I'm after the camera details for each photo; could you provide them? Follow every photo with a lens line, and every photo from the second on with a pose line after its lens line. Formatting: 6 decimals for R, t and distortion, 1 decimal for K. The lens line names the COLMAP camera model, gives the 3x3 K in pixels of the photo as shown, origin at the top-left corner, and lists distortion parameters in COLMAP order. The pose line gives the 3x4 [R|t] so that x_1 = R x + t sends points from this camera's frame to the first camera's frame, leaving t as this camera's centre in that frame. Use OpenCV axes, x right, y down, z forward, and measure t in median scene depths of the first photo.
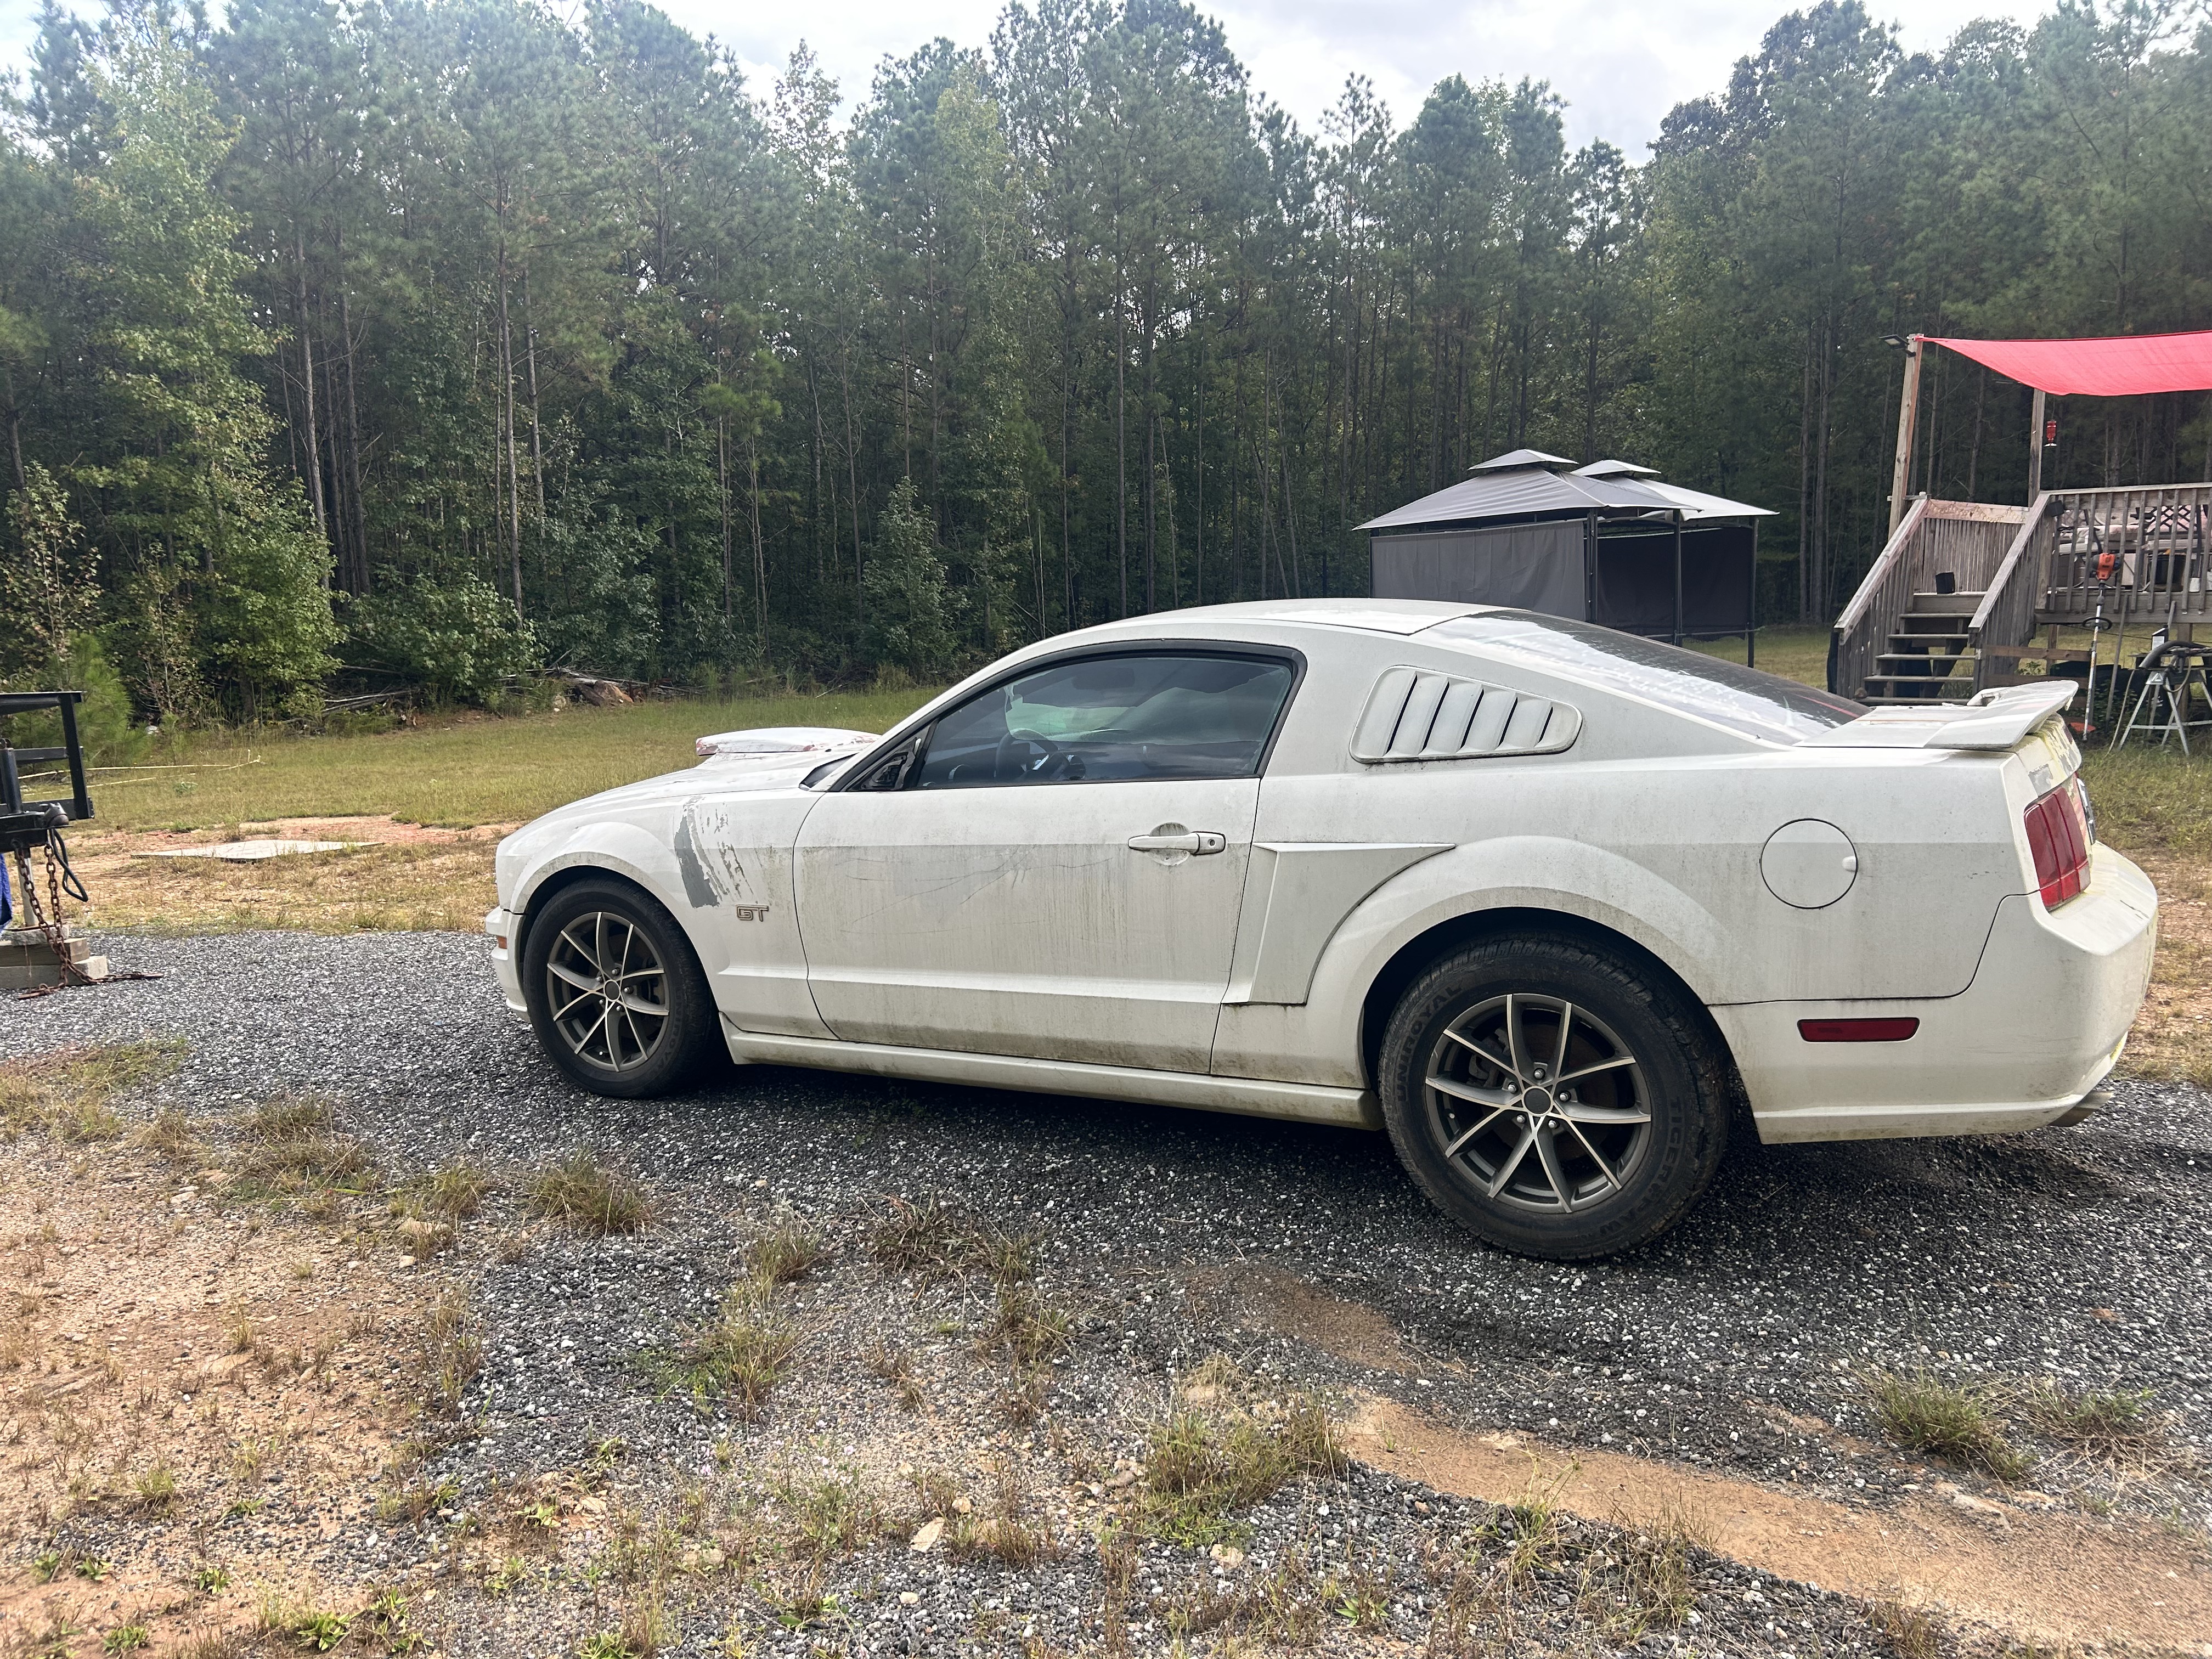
lens RADIAL K [[1673.4, 0, 1106.0], [0, 1673.4, 829.5], [0, 0, 1]] dist [0.000737, -0.001525]
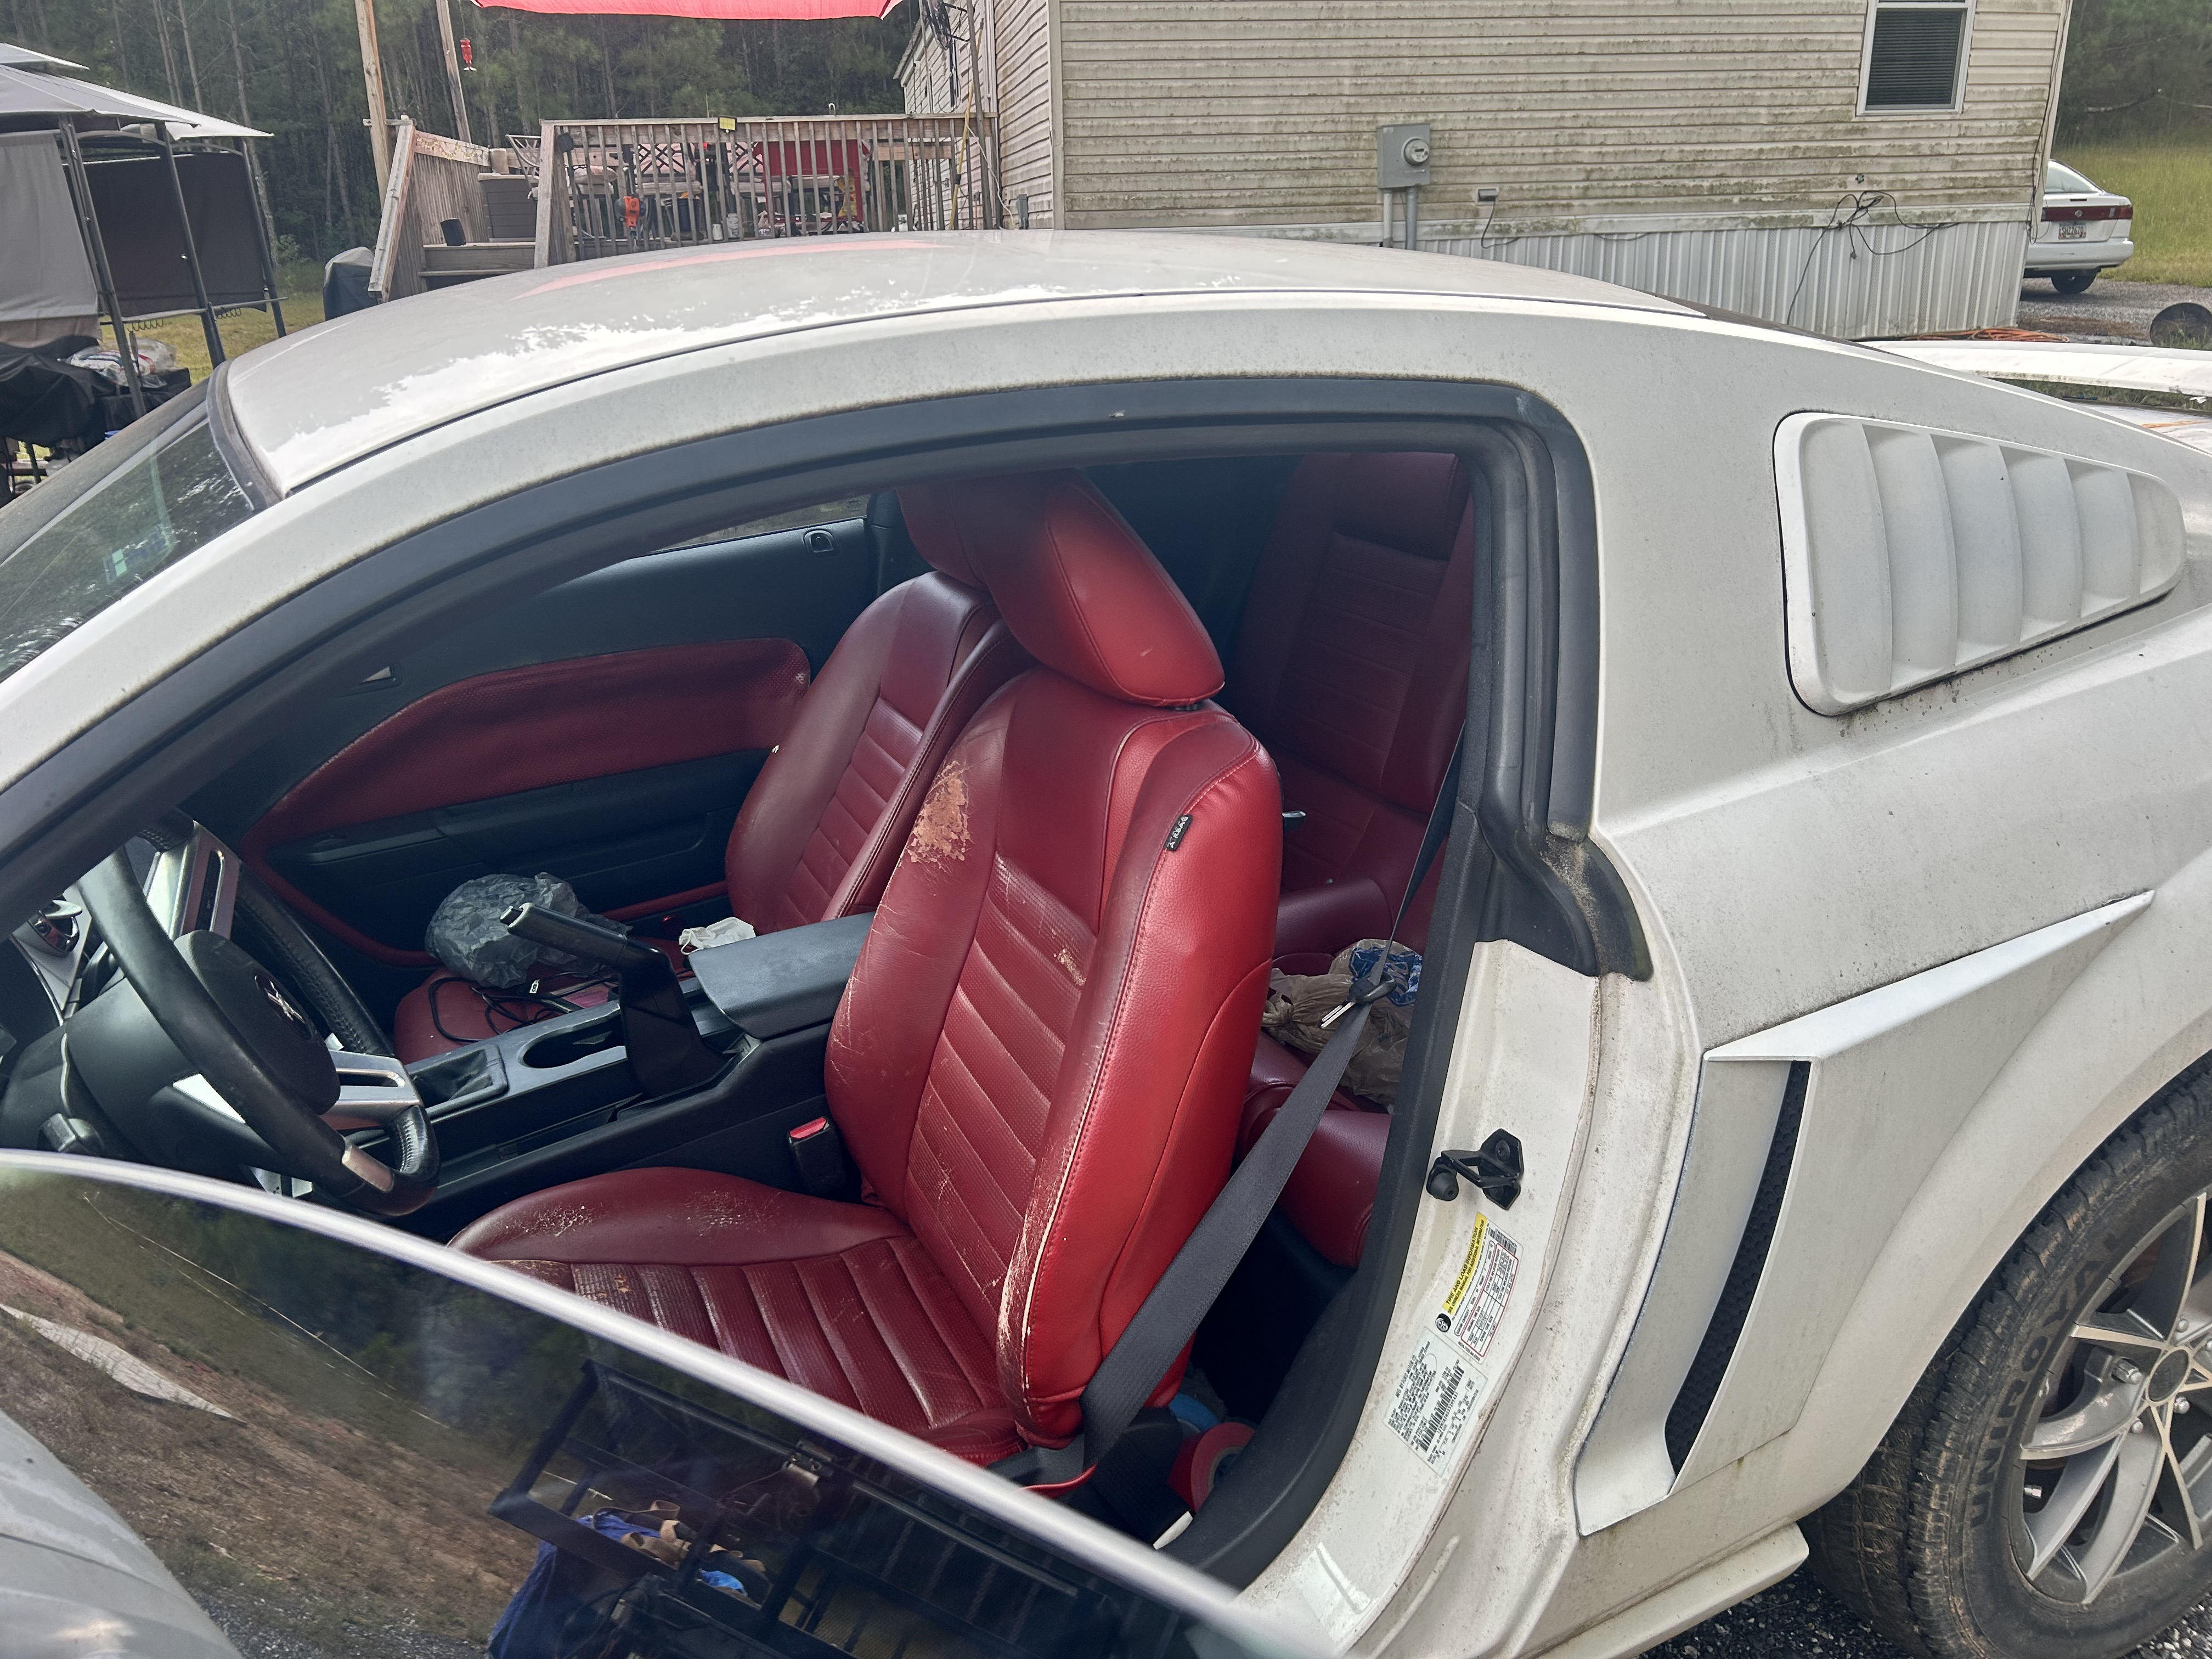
lens RADIAL K [[1673.4, 0, 1106.0], [0, 1673.4, 829.5], [0, 0, 1]] dist [0.000737, -0.001525]
pose [[0.565114, -0.282360, 0.775190, -0.057954], [0.129668, 0.958330, 0.254540, -0.035652], [-0.814759, -0.043327, 0.578178, 0.265519]]
